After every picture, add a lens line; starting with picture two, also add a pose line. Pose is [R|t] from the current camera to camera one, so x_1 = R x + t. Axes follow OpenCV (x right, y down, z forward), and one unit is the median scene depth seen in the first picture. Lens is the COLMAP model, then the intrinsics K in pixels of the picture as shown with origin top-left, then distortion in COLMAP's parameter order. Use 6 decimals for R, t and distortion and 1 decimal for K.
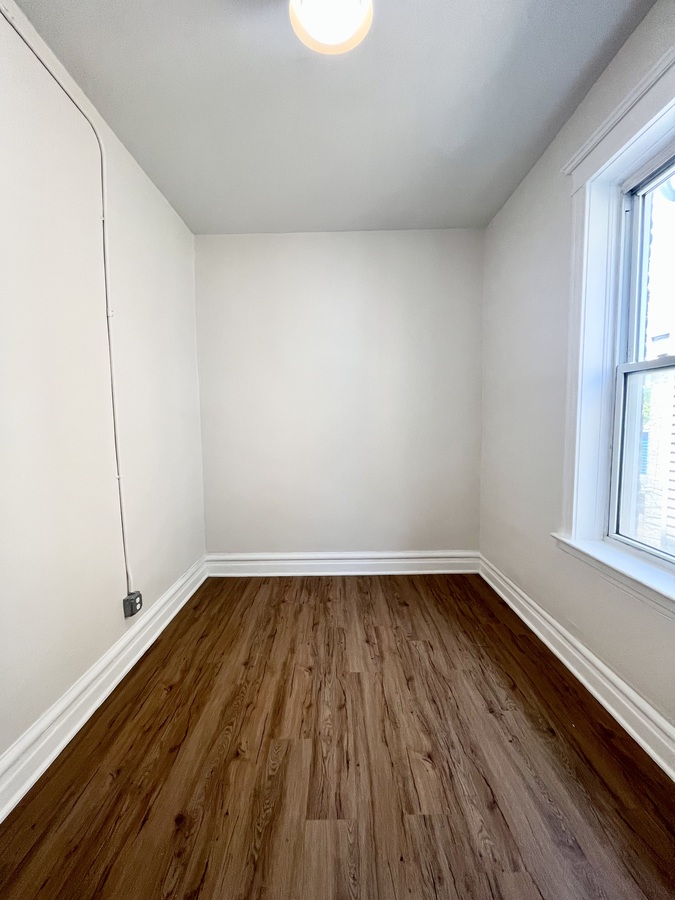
lens RADIAL K [[367.6, 0, 338.2], [0, 367.6, 449.6], [0, 0, 1]] dist [-0.004081, 0.000903]
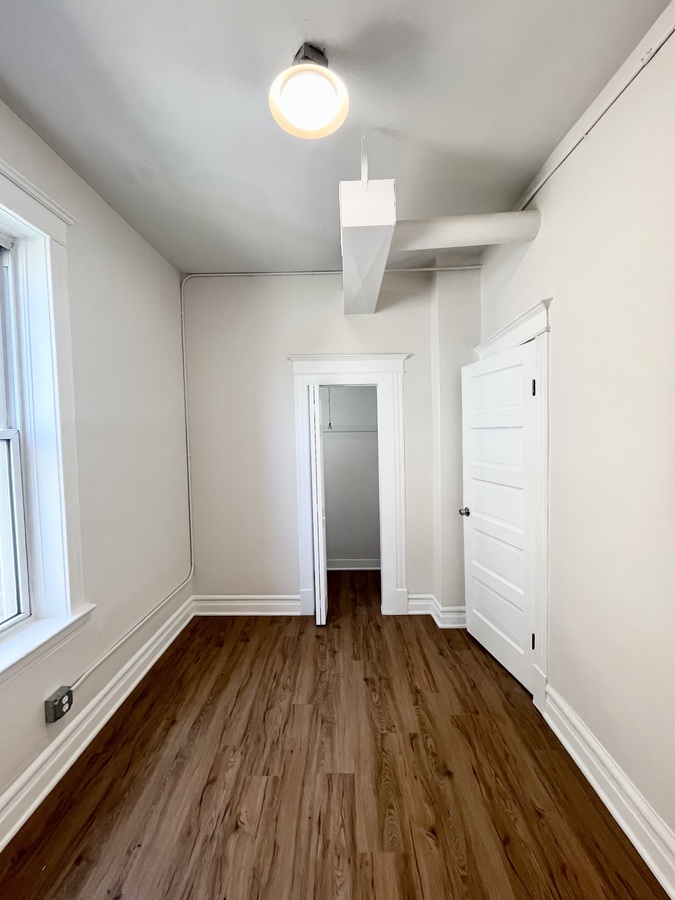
lens RADIAL K [[367.6, 0, 336.3], [0, 367.6, 449.8], [0, 0, 1]] dist [-0.004081, 0.000903]
pose [[-0.999197, 0.032162, 0.023876, -0.084000], [0.034765, 0.992392, 0.118111, -0.312254], [-0.019895, 0.118847, -0.992713, 2.031211]]
